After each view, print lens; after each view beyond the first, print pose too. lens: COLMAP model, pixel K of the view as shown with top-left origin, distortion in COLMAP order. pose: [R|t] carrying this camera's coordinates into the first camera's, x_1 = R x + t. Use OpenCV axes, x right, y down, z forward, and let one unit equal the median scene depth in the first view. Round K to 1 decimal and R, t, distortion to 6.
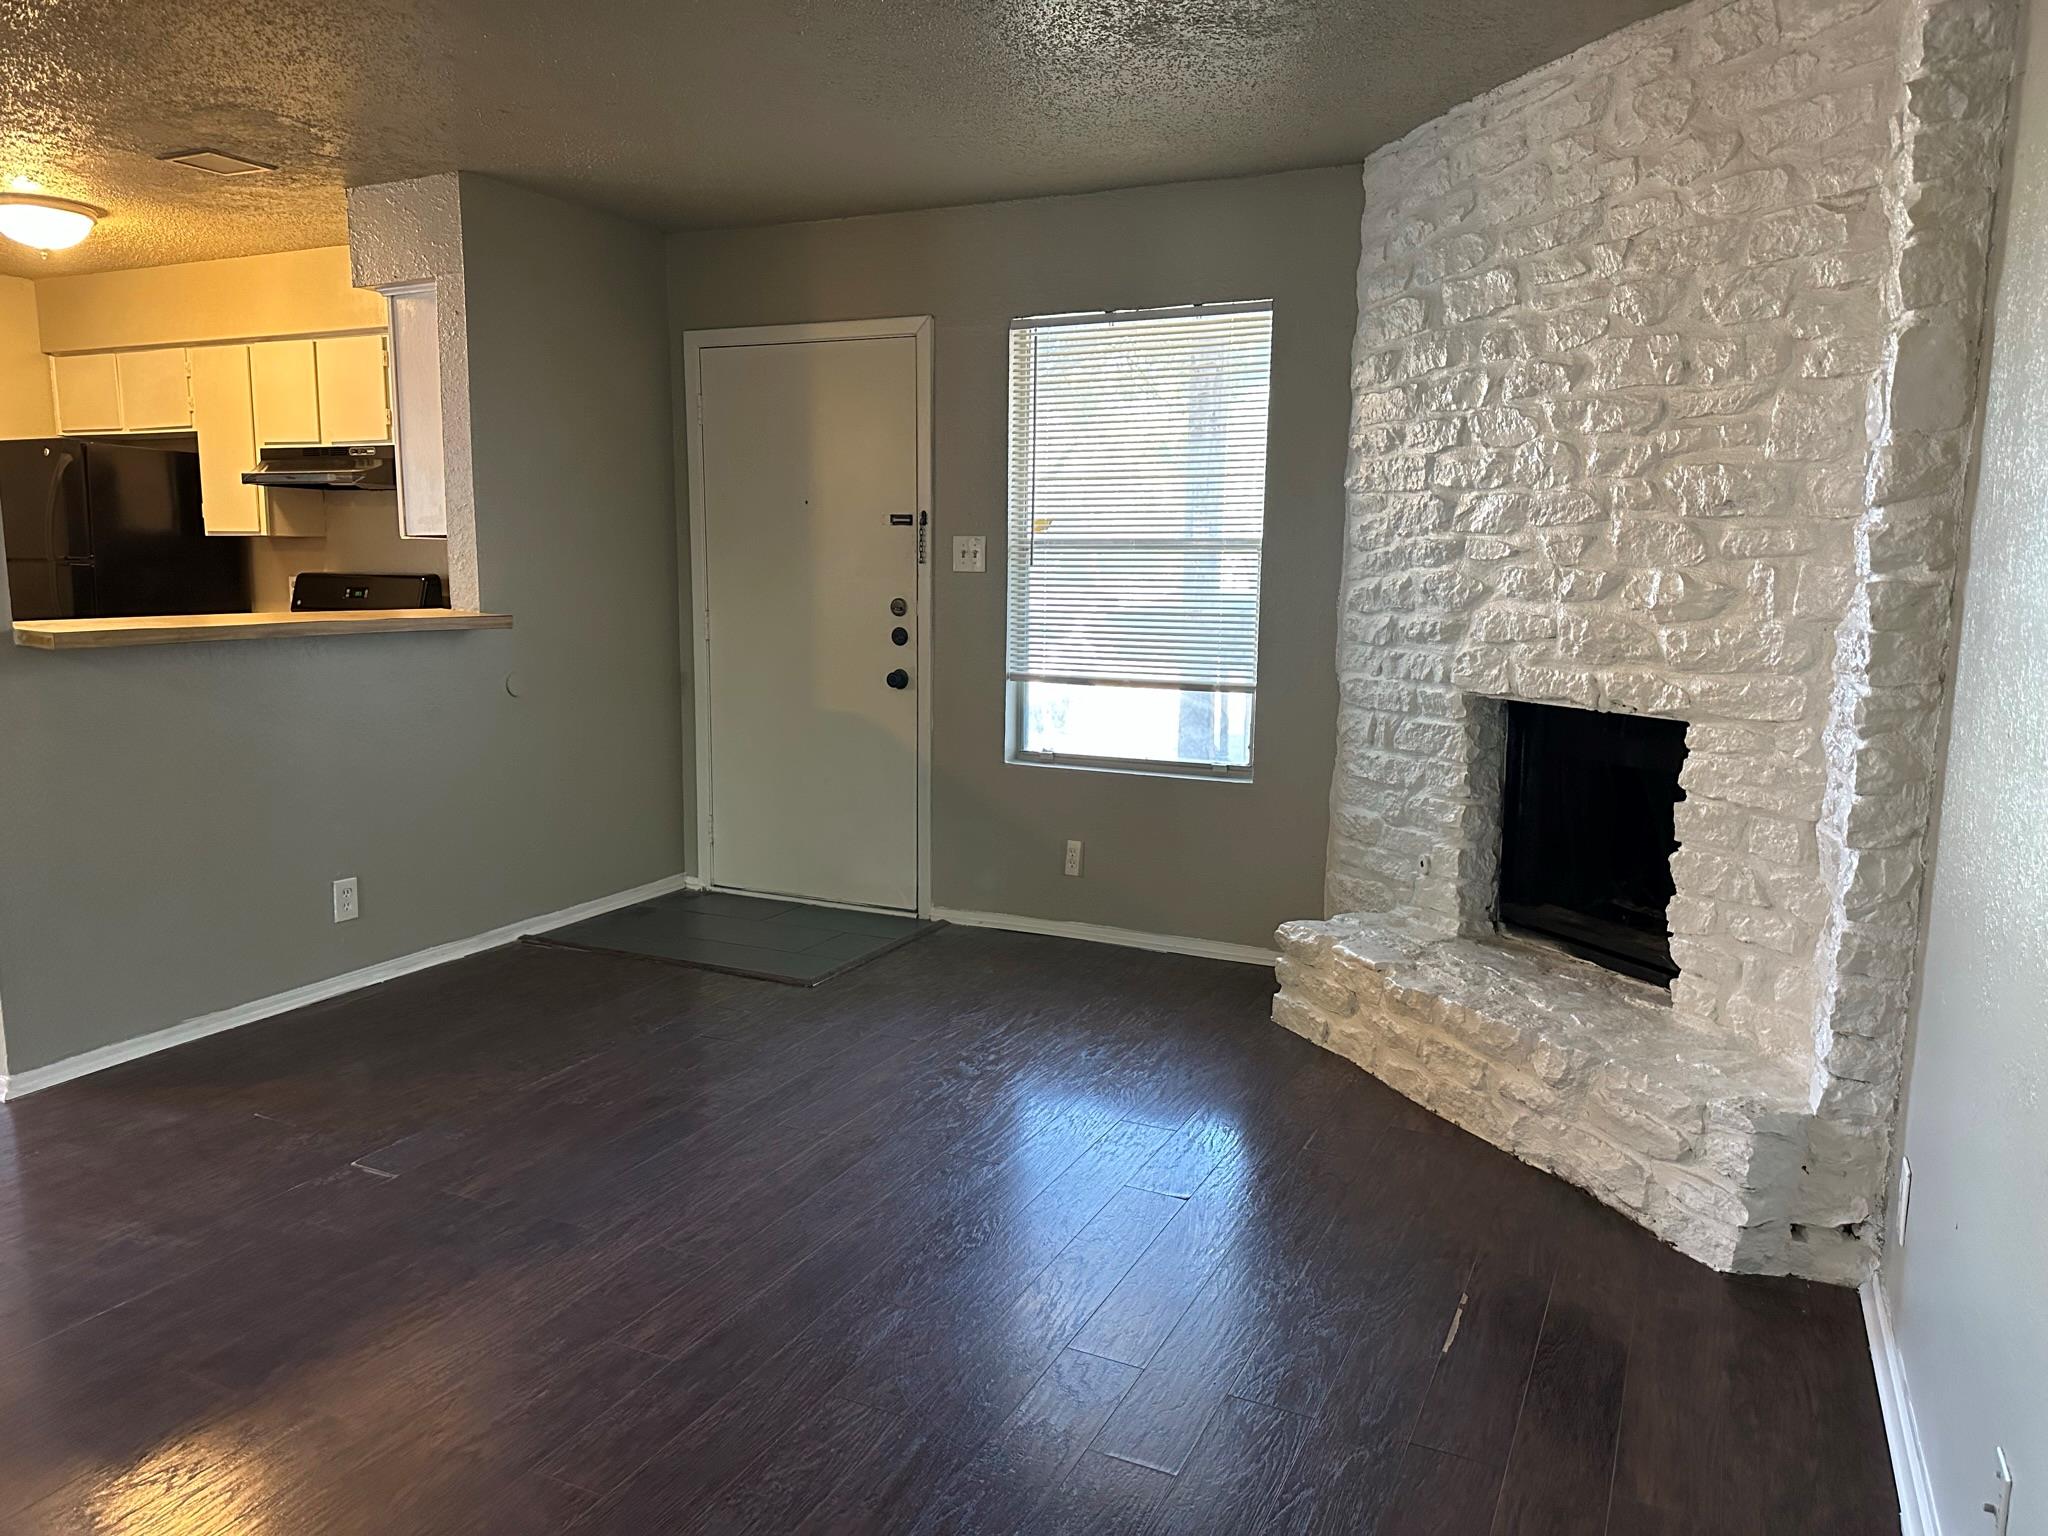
lens RADIAL K [[1443.3, 0, 1030.6], [0, 1443.3, 773.3], [0, 0, 1]] dist [0.045734, -0.070305]
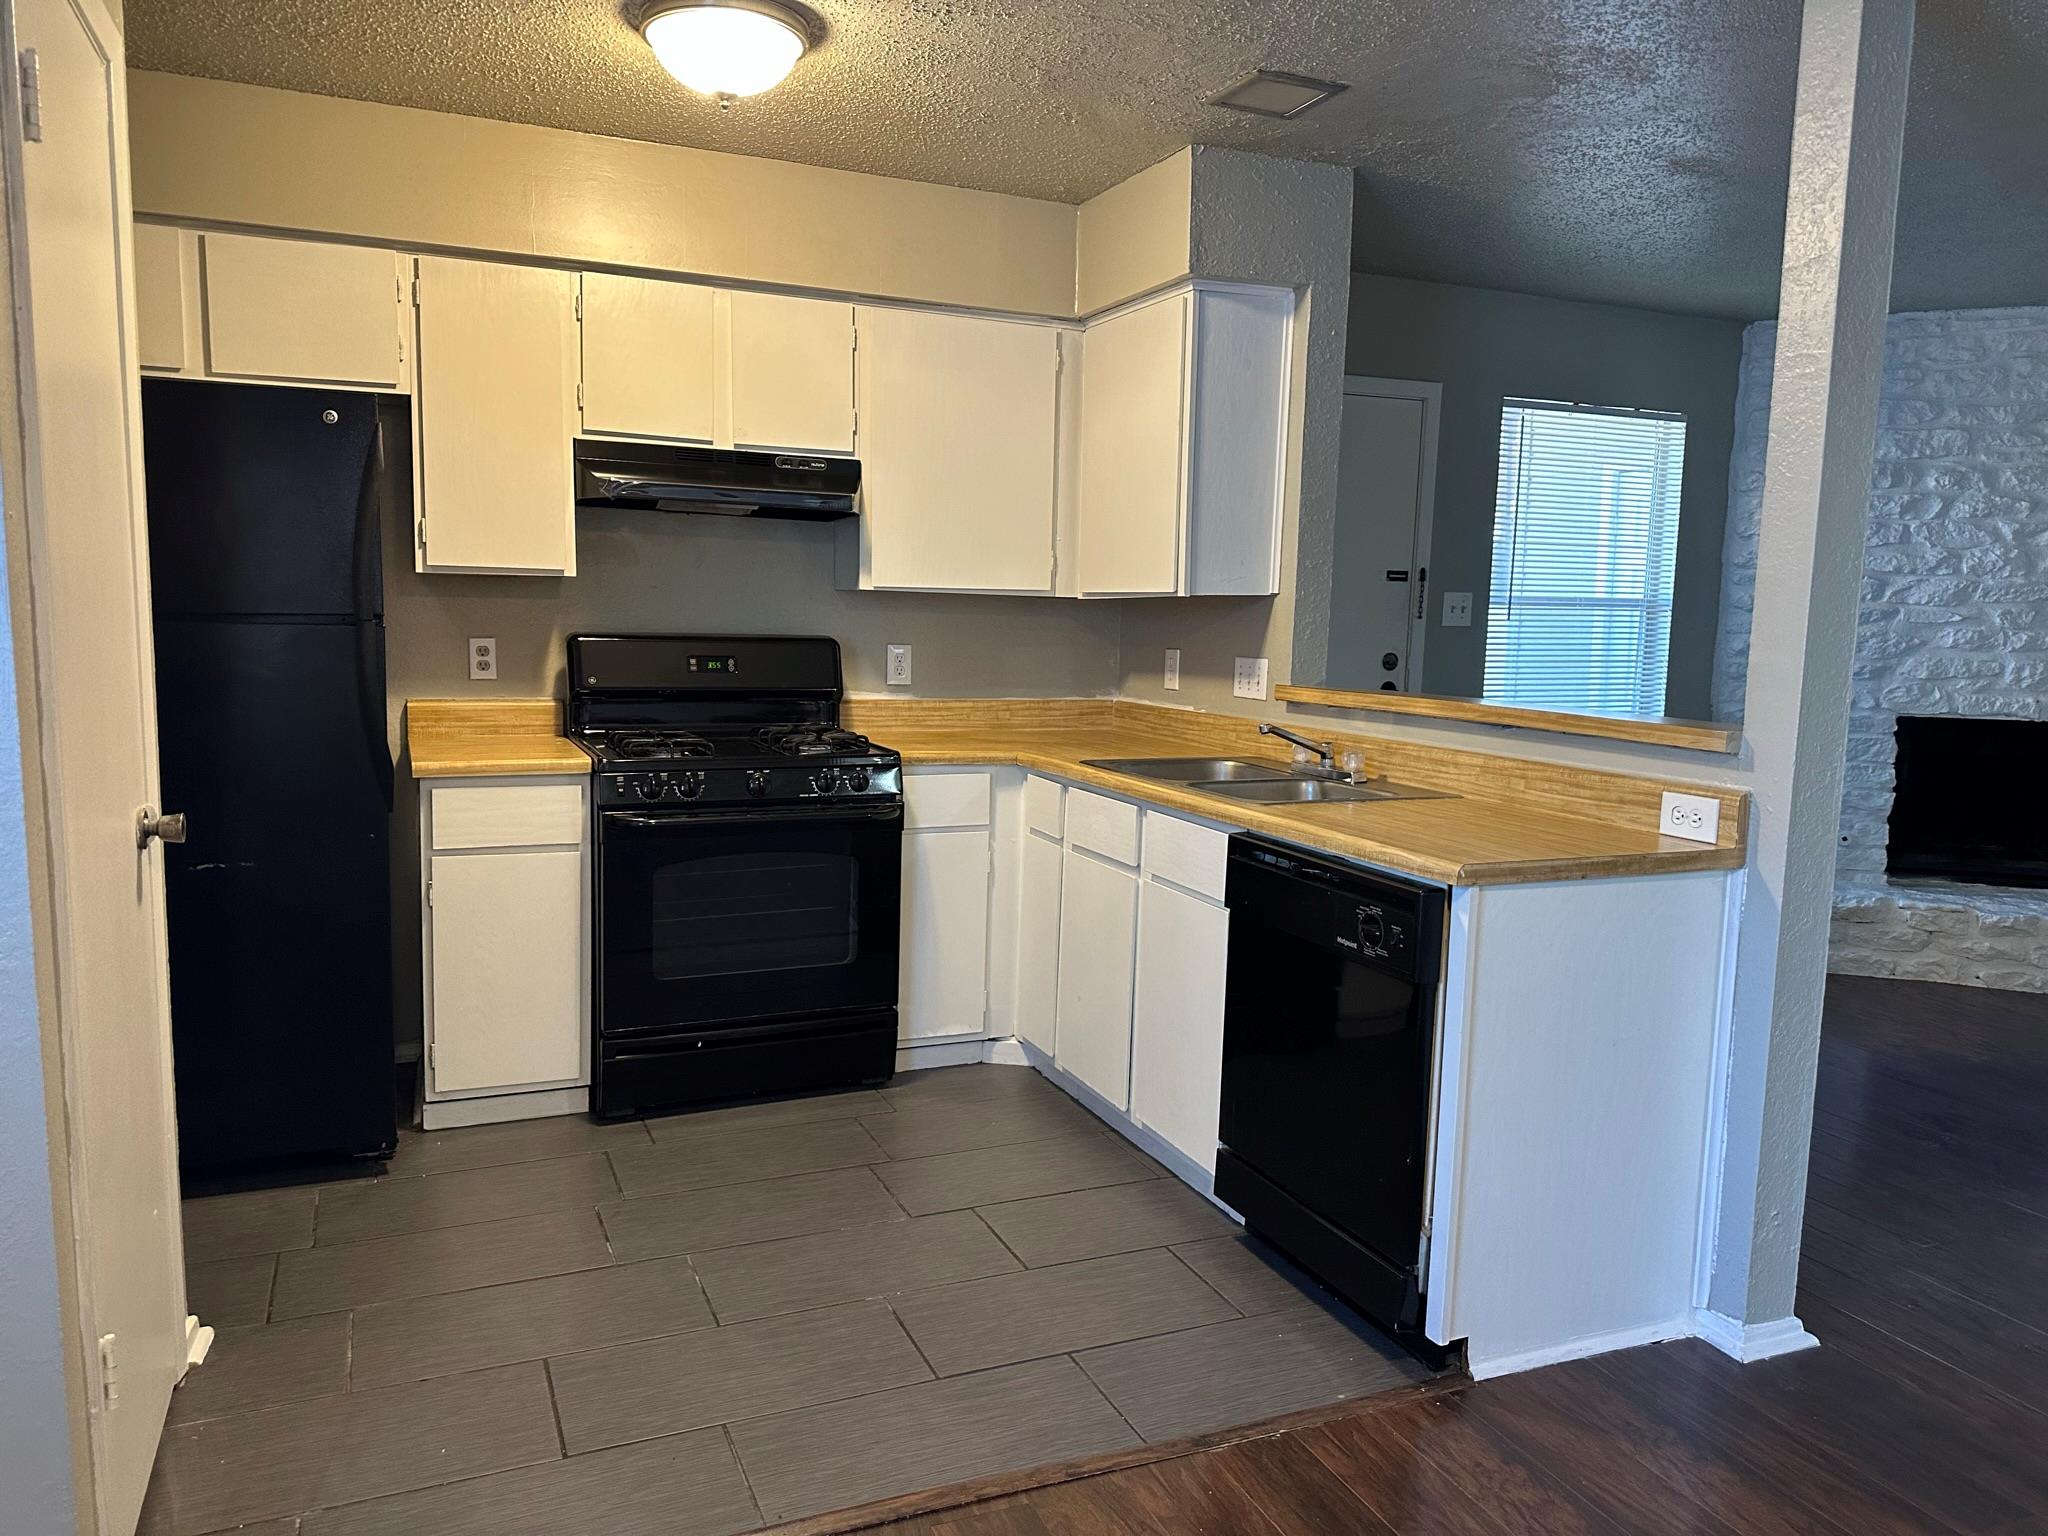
lens RADIAL K [[1443.3, 0, 975.1], [0, 1443.3, 761.4], [0, 0, 1]] dist [0.045734, -0.070305]
pose [[0.671652, -0.080347, 0.736497, -1.439821], [0.091997, 0.995453, 0.024701, -0.134603], [-0.735133, 0.051165, 0.675989, 0.734336]]
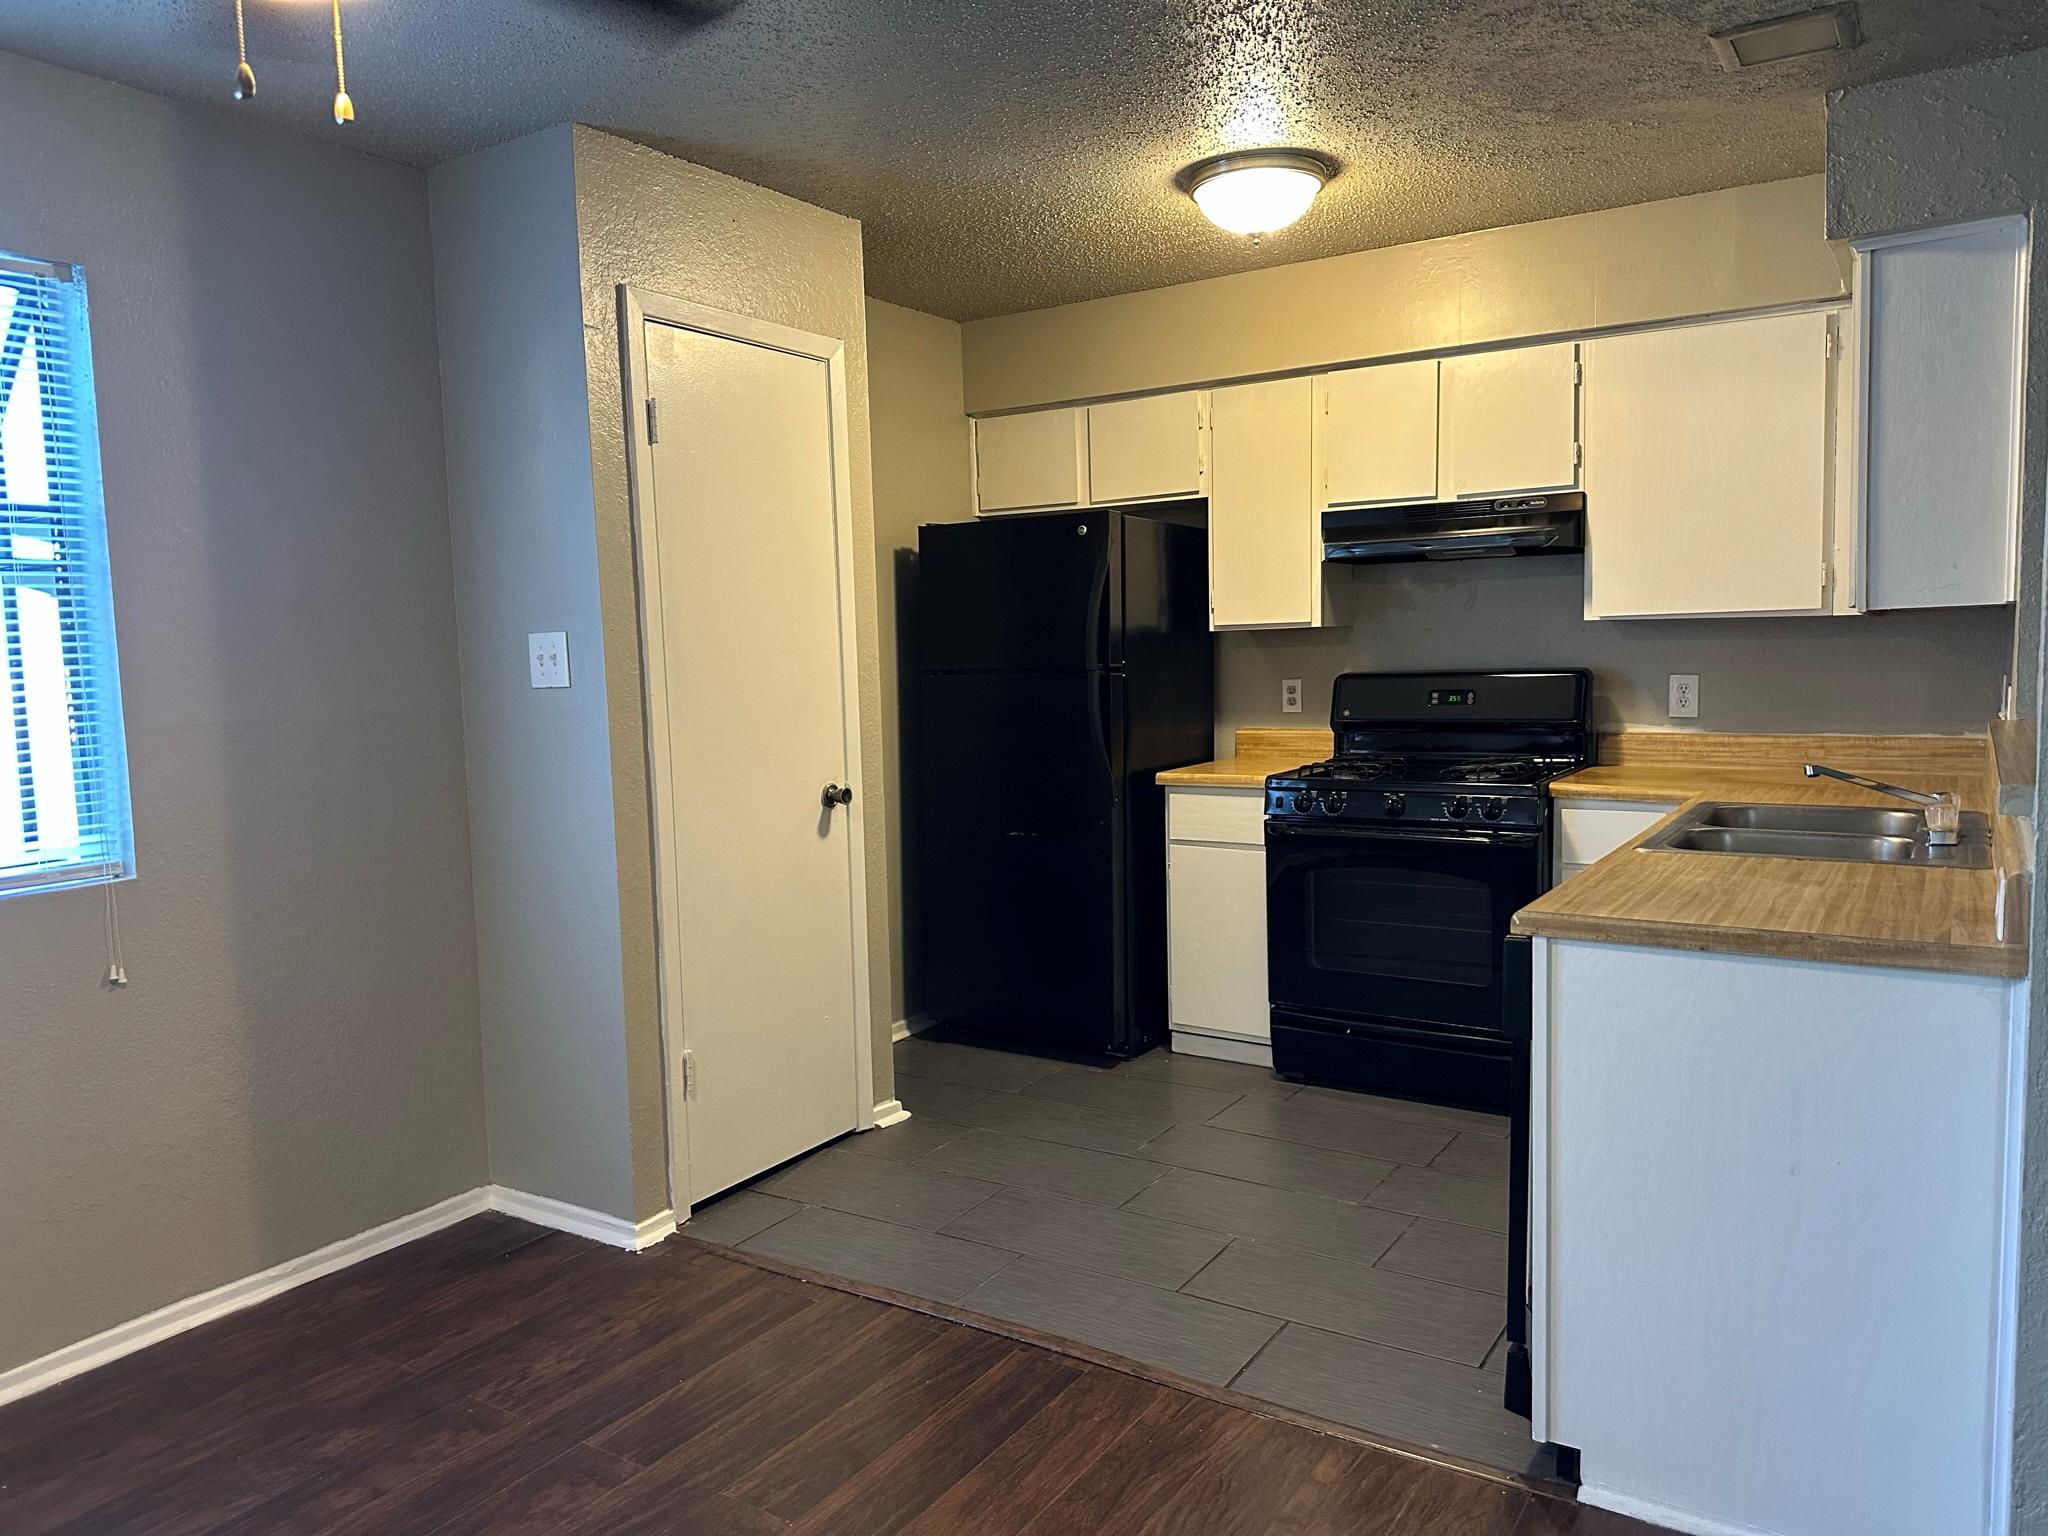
lens RADIAL K [[1443.3, 0, 1043.8], [0, 1443.3, 767.1], [0, 0, 1]] dist [0.045734, -0.070305]
pose [[0.988054, -0.031068, -0.150942, -0.912012], [0.022619, 0.998097, -0.057371, -0.080762], [0.152437, 0.053271, 0.986876, 0.384683]]
